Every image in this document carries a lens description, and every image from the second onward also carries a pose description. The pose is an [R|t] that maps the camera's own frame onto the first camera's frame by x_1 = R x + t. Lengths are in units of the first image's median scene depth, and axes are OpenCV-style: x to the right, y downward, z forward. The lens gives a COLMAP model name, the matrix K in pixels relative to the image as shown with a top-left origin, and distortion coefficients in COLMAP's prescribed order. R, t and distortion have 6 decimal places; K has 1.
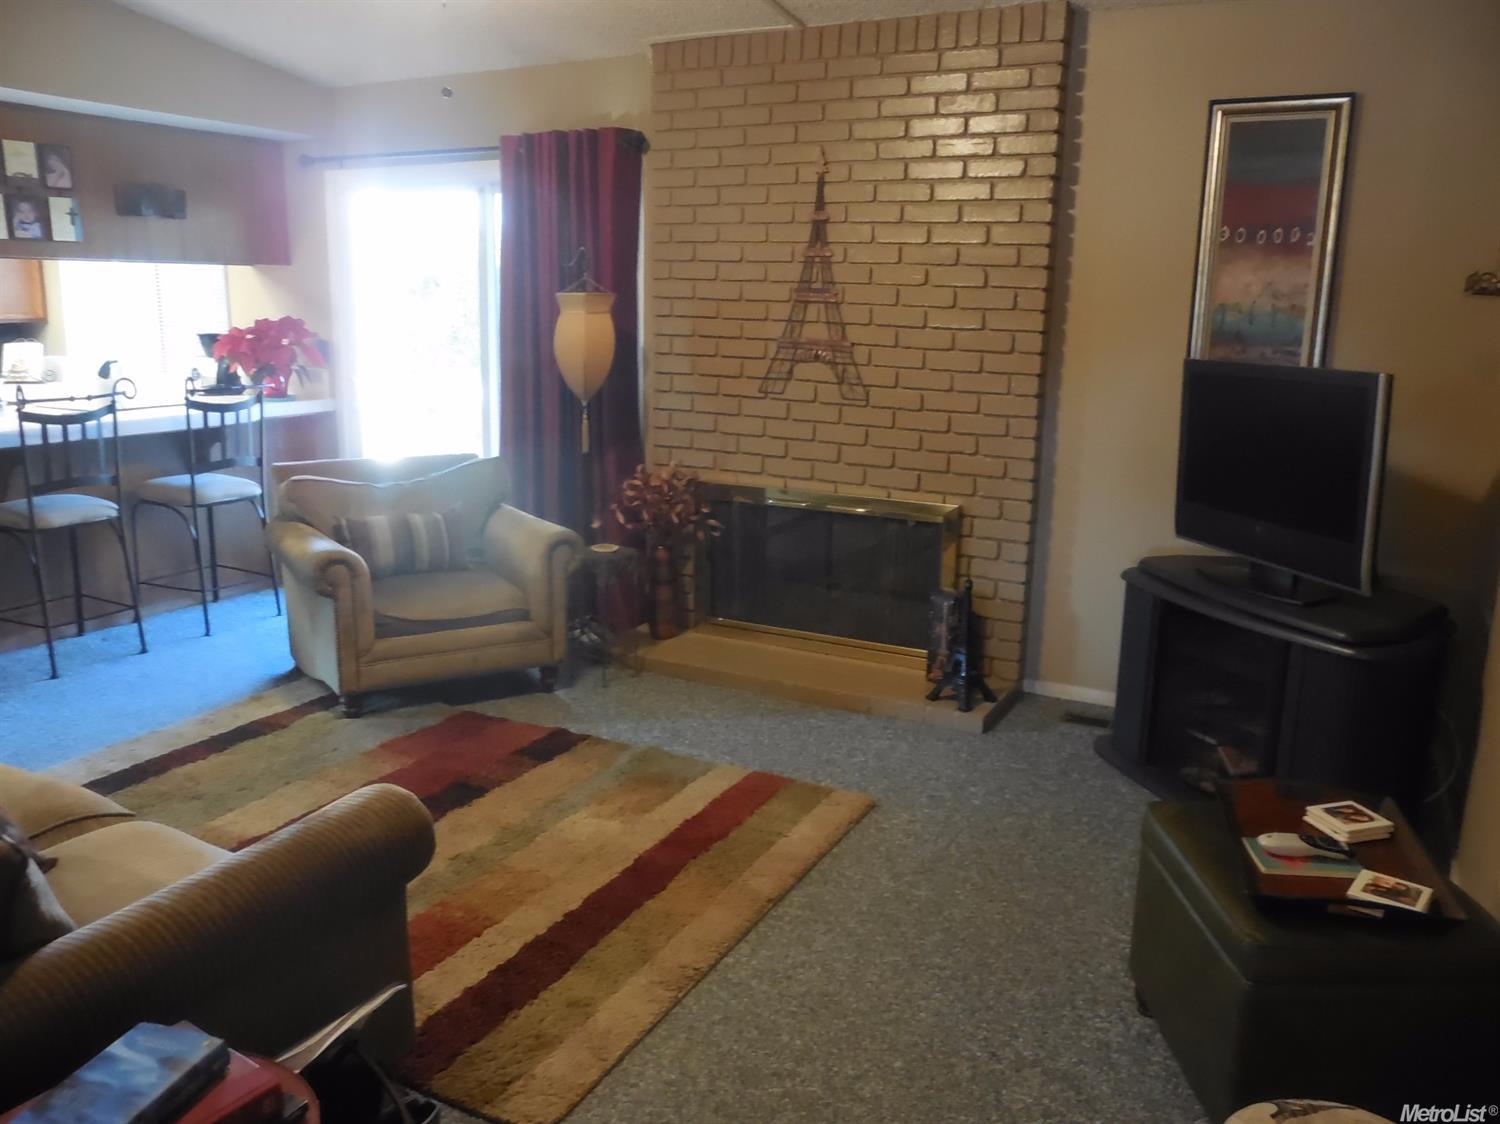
lens RADIAL K [[1182.8, 0, 745.2], [0, 1182.8, 549.6], [0, 0, 1]] dist [-0.054306, 0.061702]
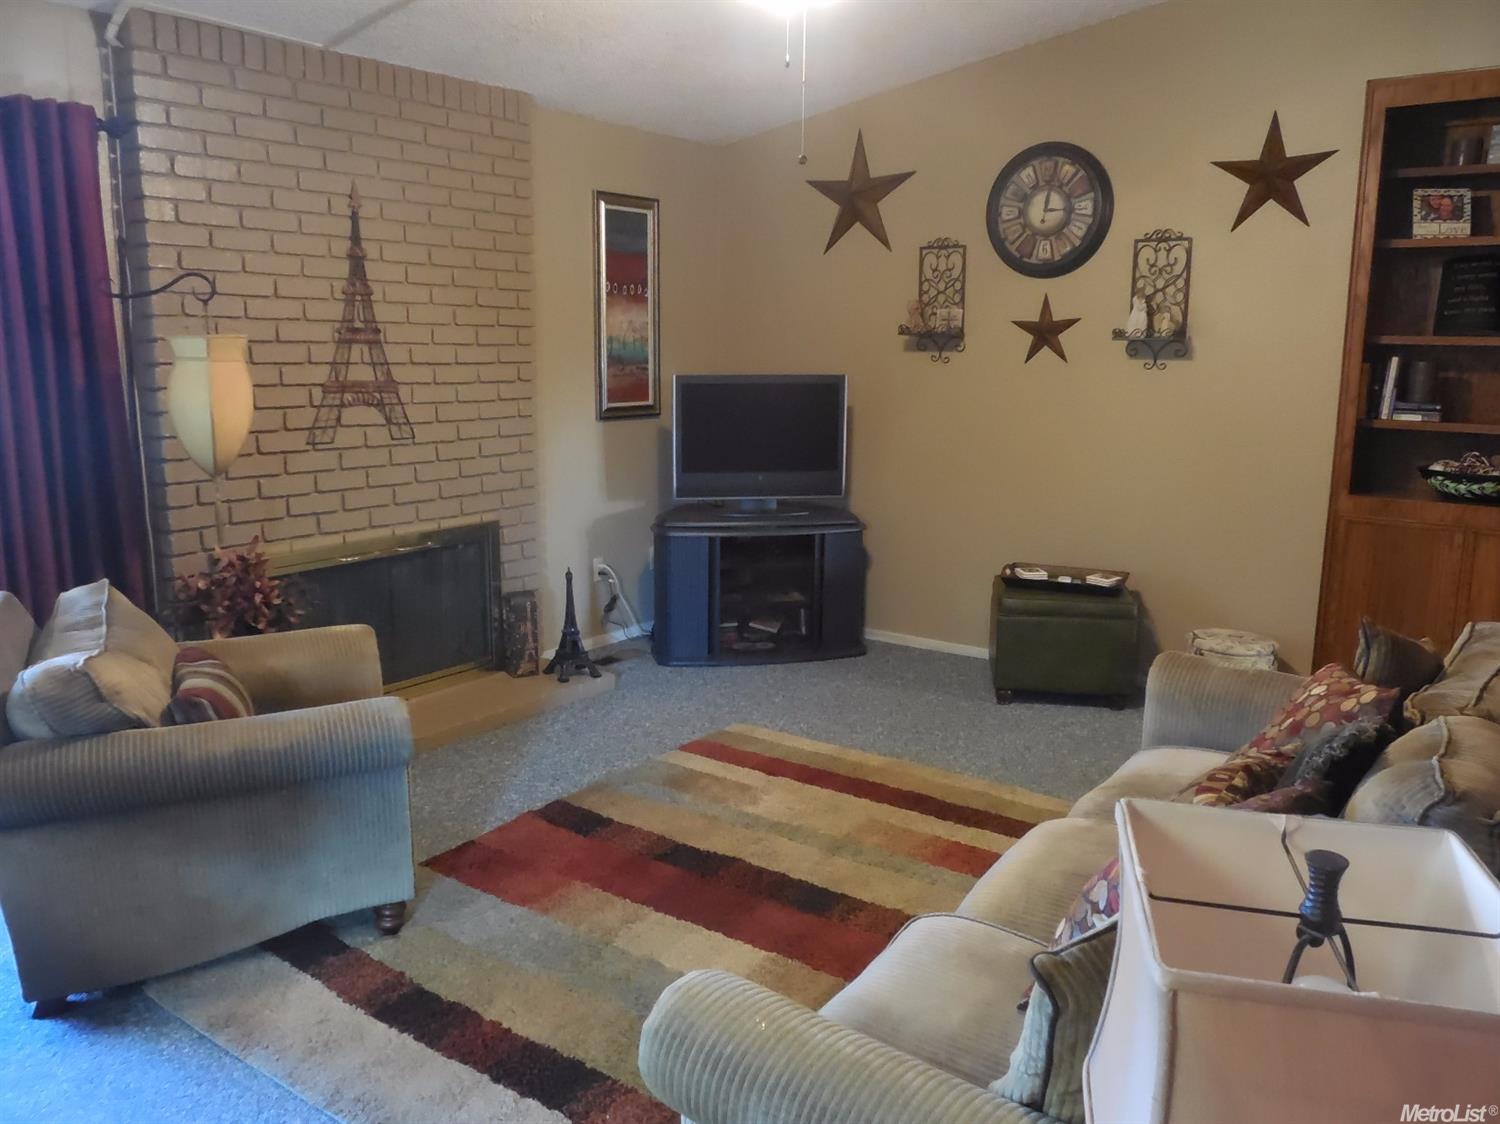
lens RADIAL K [[1182.8, 0, 747.6], [0, 1182.8, 573.2], [0, 0, 1]] dist [-0.054306, 0.061702]
pose [[0.137990, -0.208088, 0.968327, -0.862222], [0.203714, 0.962740, 0.177858, -0.136486], [-0.969257, 0.172719, 0.175239, 0.567878]]
